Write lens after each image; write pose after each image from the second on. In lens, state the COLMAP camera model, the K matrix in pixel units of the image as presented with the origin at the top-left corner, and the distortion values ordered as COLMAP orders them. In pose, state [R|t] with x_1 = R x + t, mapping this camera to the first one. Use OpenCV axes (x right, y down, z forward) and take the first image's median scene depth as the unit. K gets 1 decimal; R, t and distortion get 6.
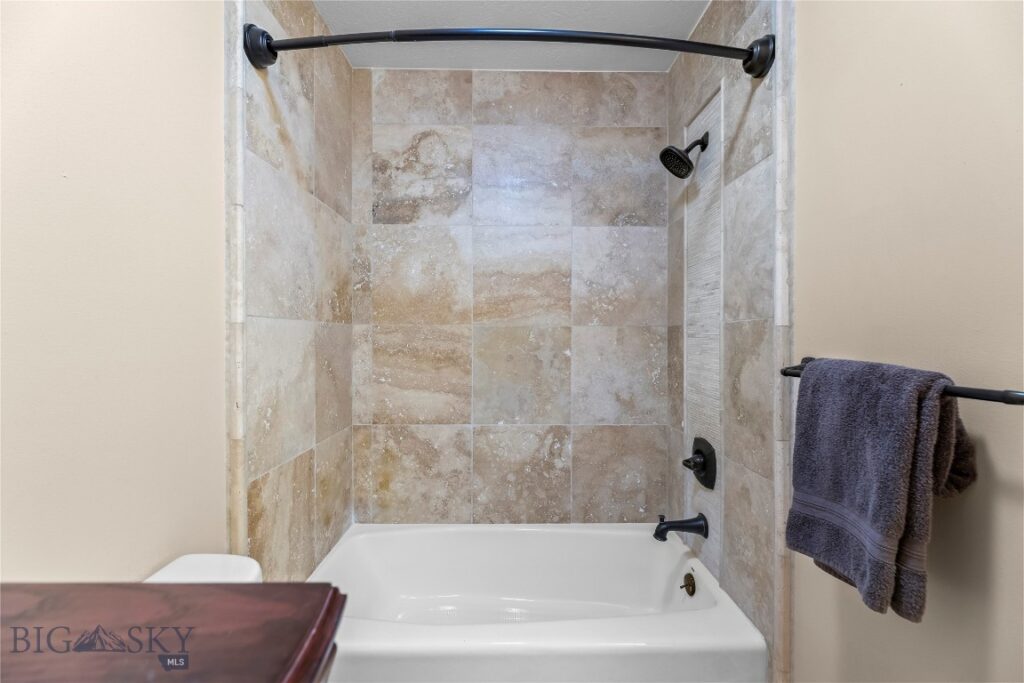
lens RADIAL K [[405.0, 0, 512.7], [0, 405.0, 340.9], [0, 0, 1]] dist [0.002444, -0.001011]
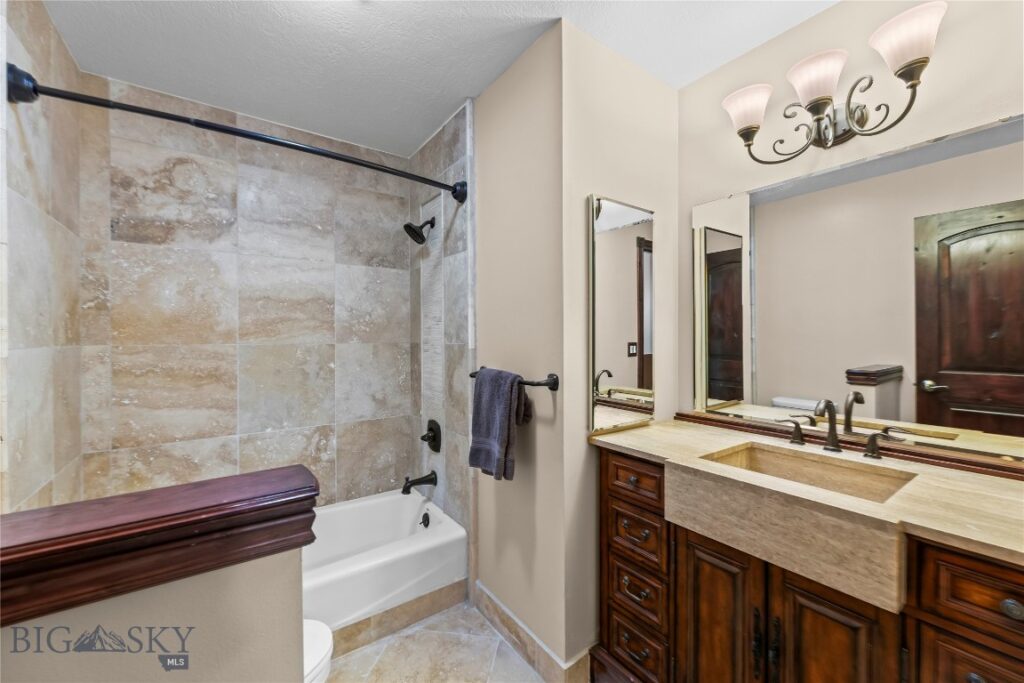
lens RADIAL K [[405.0, 0, 518.5], [0, 405.0, 339.3], [0, 0, 1]] dist [0.002444, -0.001011]
pose [[0.813377, -0.006753, 0.581698, -0.121343], [0.008084, 0.999967, 0.000305, -0.046674], [-0.581681, 0.004454, 0.813405, -0.339454]]
